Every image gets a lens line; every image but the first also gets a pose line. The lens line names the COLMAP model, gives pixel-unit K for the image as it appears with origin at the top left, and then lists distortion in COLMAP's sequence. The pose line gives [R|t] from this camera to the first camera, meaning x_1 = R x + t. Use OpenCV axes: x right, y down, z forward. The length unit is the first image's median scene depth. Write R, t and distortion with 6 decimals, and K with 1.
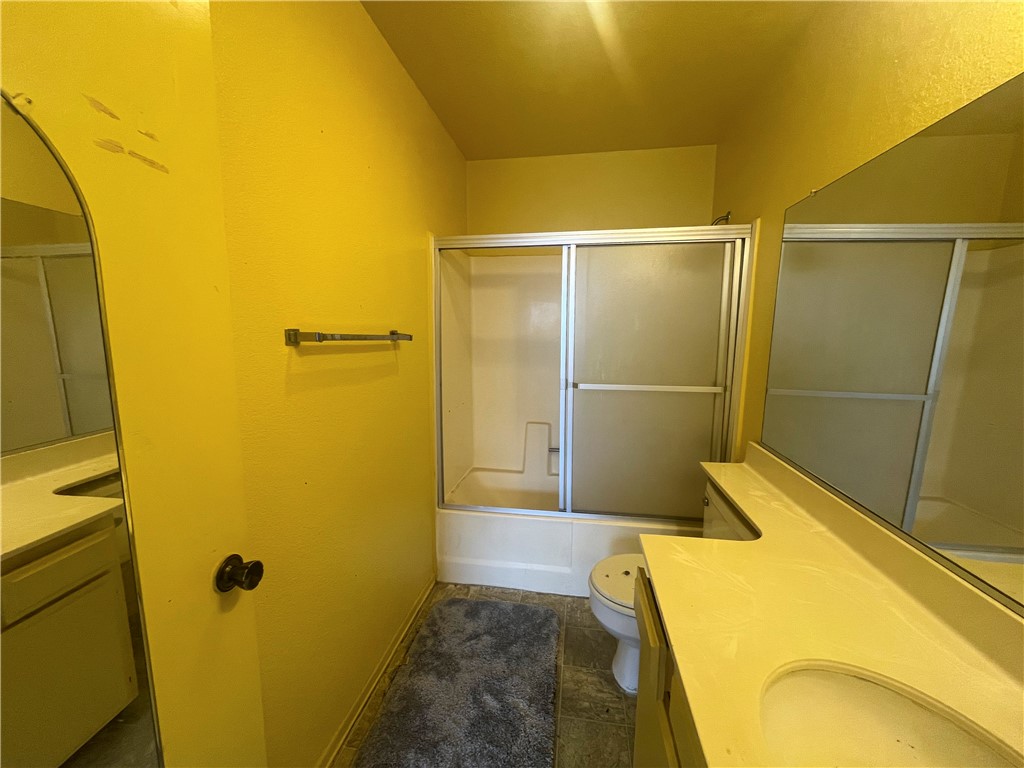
lens RADIAL K [[415.2, 0, 510.3], [0, 415.2, 385.1], [0, 0, 1]] dist [-0.001494, -0.000070]
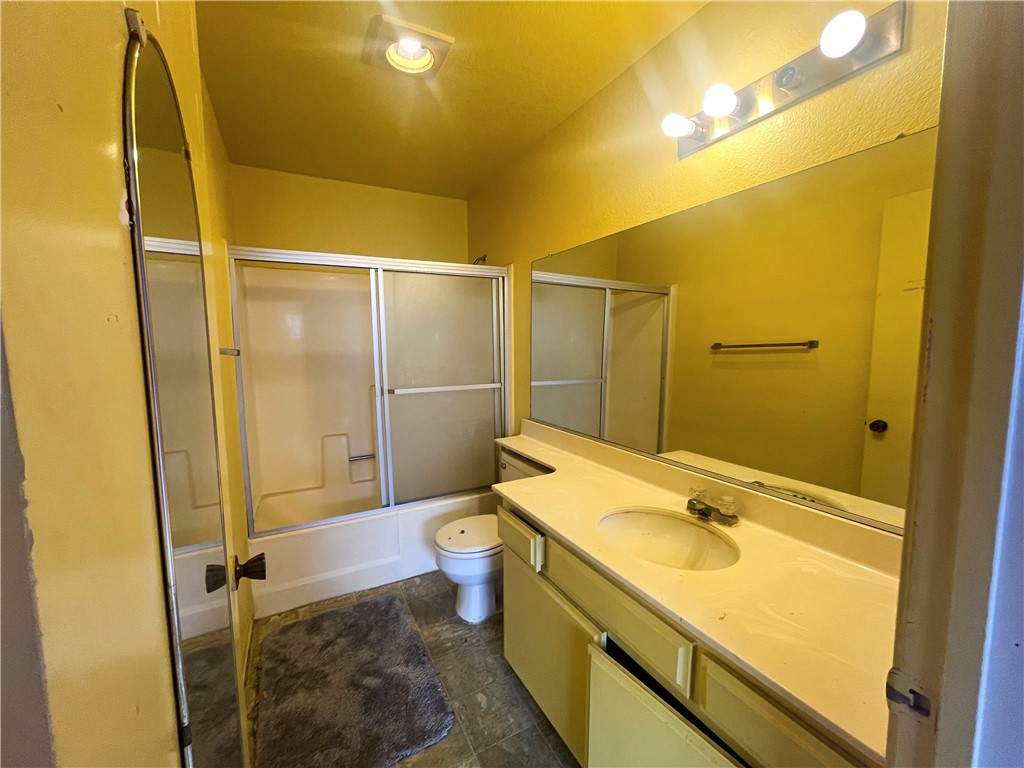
lens RADIAL K [[415.2, 0, 511.0], [0, 415.2, 383.8], [0, 0, 1]] dist [-0.001494, -0.000070]
pose [[0.794119, -0.070703, 0.603635, -0.282094], [0.094507, 0.995494, -0.007728, 0.020614], [-0.600369, 0.063184, 0.797223, -0.110569]]
